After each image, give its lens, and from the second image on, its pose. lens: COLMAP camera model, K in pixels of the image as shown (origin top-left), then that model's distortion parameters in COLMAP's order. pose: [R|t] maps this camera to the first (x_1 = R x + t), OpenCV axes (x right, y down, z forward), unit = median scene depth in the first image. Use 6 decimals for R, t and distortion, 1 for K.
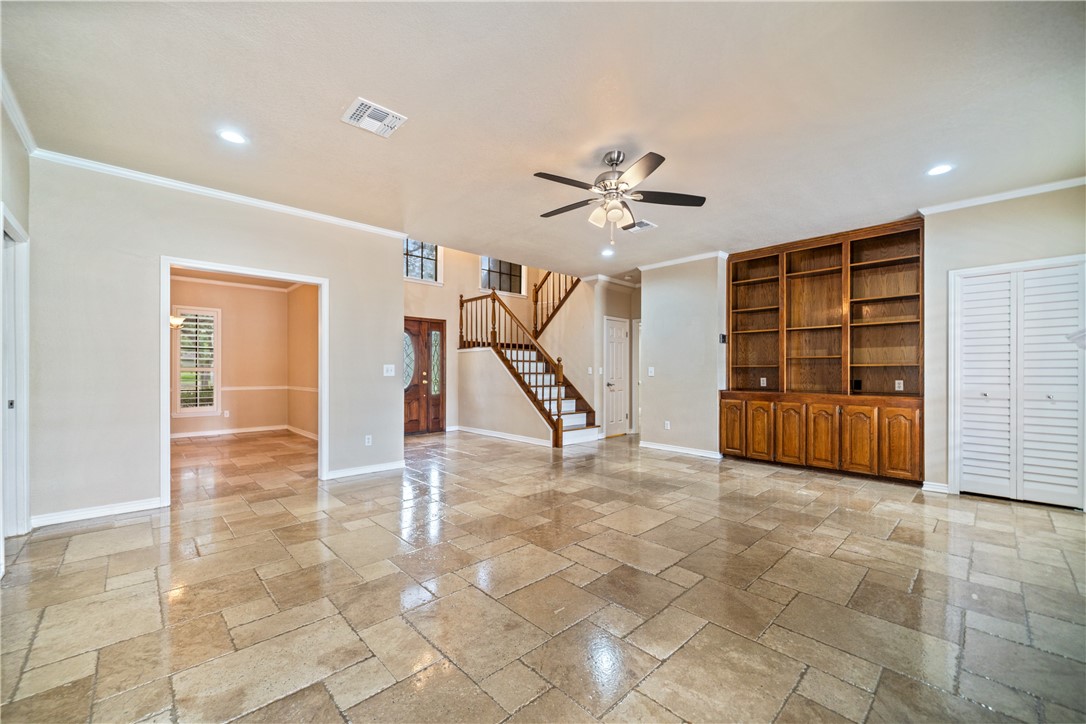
lens RADIAL K [[432.2, 0, 542.4], [0, 432.2, 369.3], [0, 0, 1]] dist [-0.000436, -0.000046]
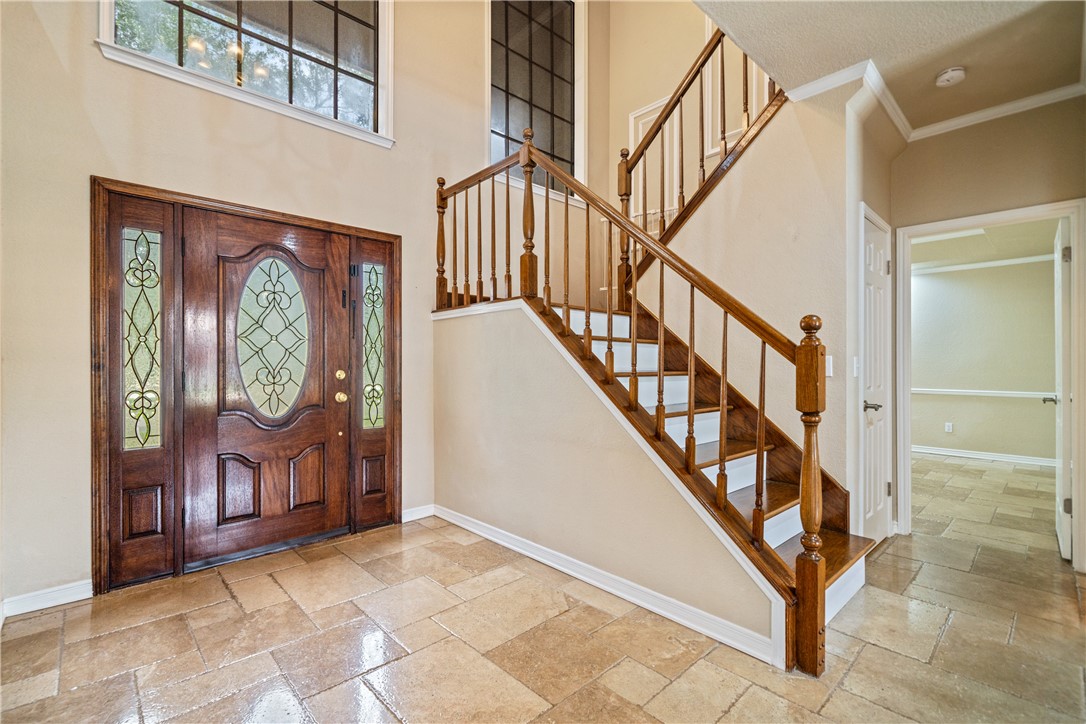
lens RADIAL K [[487.7, 0, 541.1], [0, 487.7, 364.2], [0, 0, 1]] dist [-0.000160, 0.000018]
pose [[0.999947, -0.002008, -0.010086, -0.101230], [0.002054, 0.999988, 0.004535, -0.000675], [0.010076, -0.004556, 0.999939, 0.613755]]
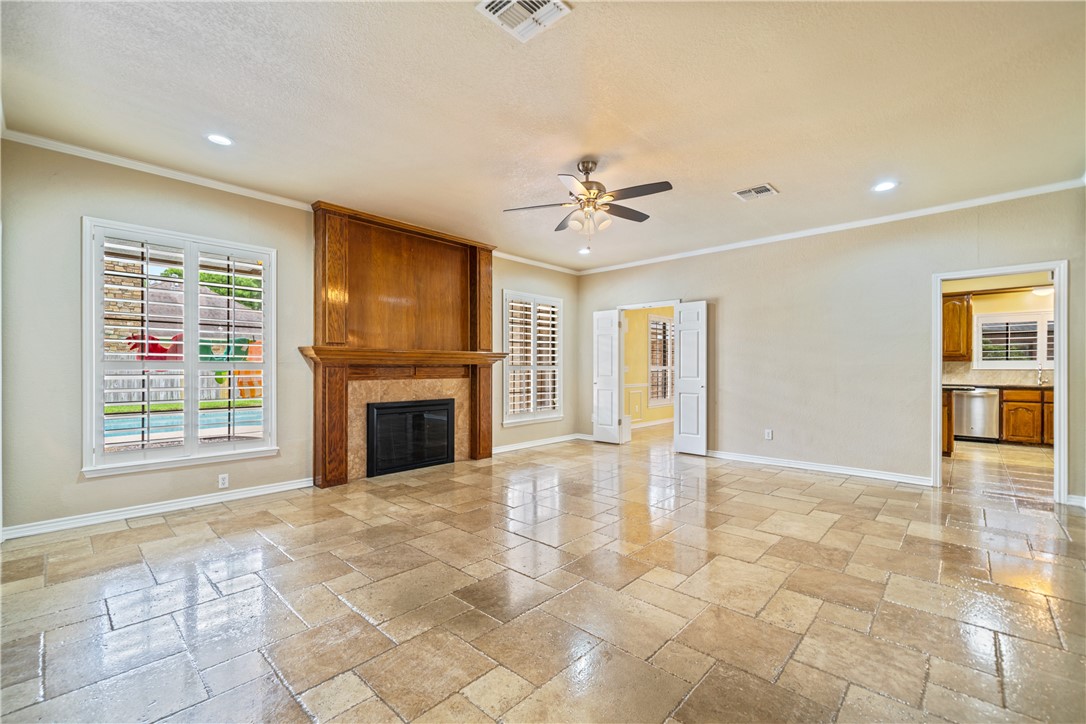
lens RADIAL K [[461.0, 0, 543.0], [0, 461.0, 362.0], [0, 0, 1]] dist [-0.000227, -0.000066]
pose [[-0.998164, -0.005363, -0.060327, 0.144185], [-0.004573, 0.999902, -0.013218, 0.000996], [0.060392, -0.012918, -0.998091, 0.900379]]
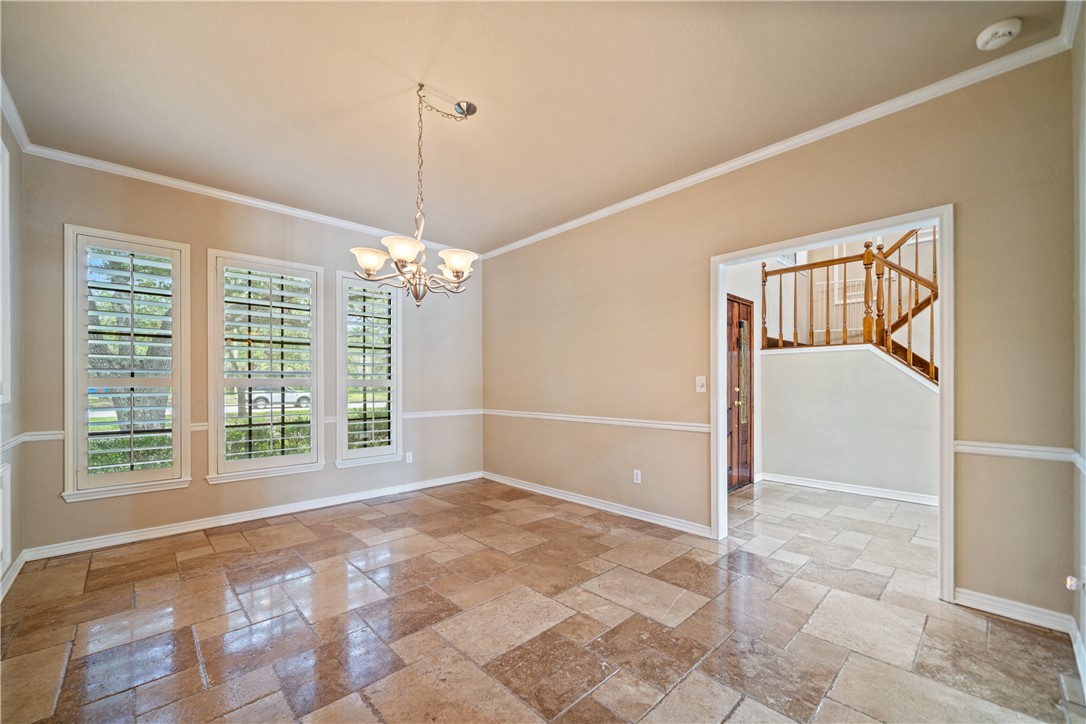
lens RADIAL K [[434.4, 0, 542.9], [0, 434.4, 382.5], [0, 0, 1]] dist [-0.001647, -0.000204]
pose [[0.999994, -0.003425, -0.000245, -0.571471], [0.003426, 0.999993, 0.001470, -0.001347], [0.000240, -0.001471, 0.999999, 0.417095]]
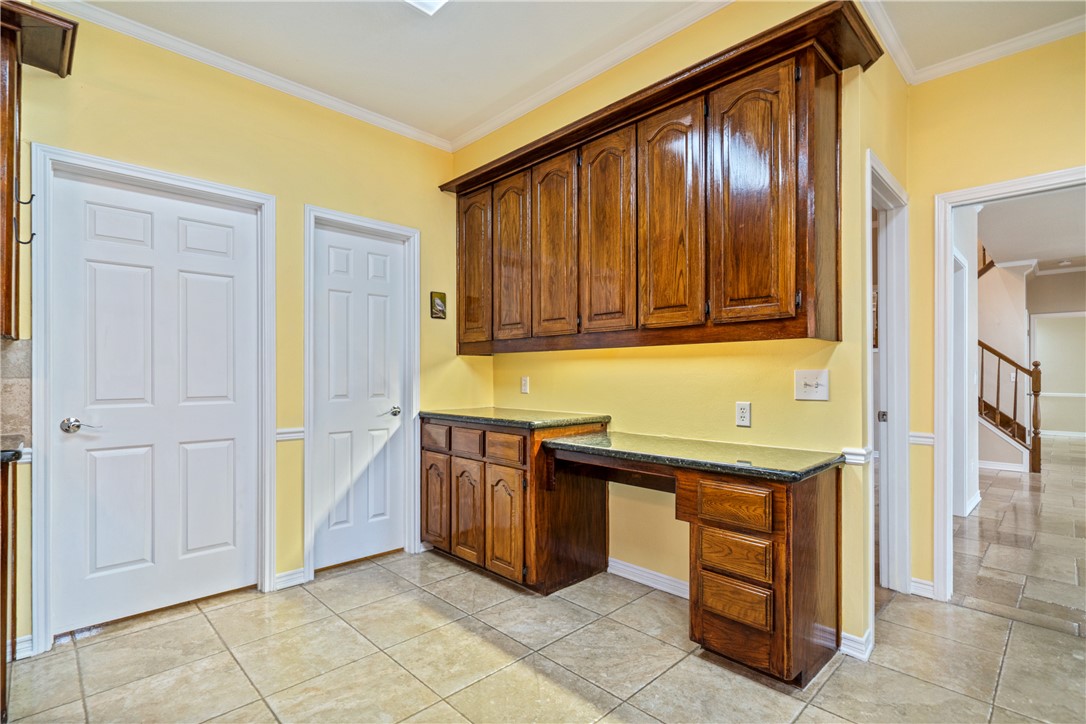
lens RADIAL K [[516.6, 0, 539.1], [0, 516.6, 372.7], [0, 0, 1]] dist [-0.002257, 0.000288]
pose [[0.999932, 0.002149, 0.011474, -0.779086], [-0.002130, 0.999996, -0.001650, -0.002495], [-0.011478, 0.001625, 0.999933, 0.040443]]
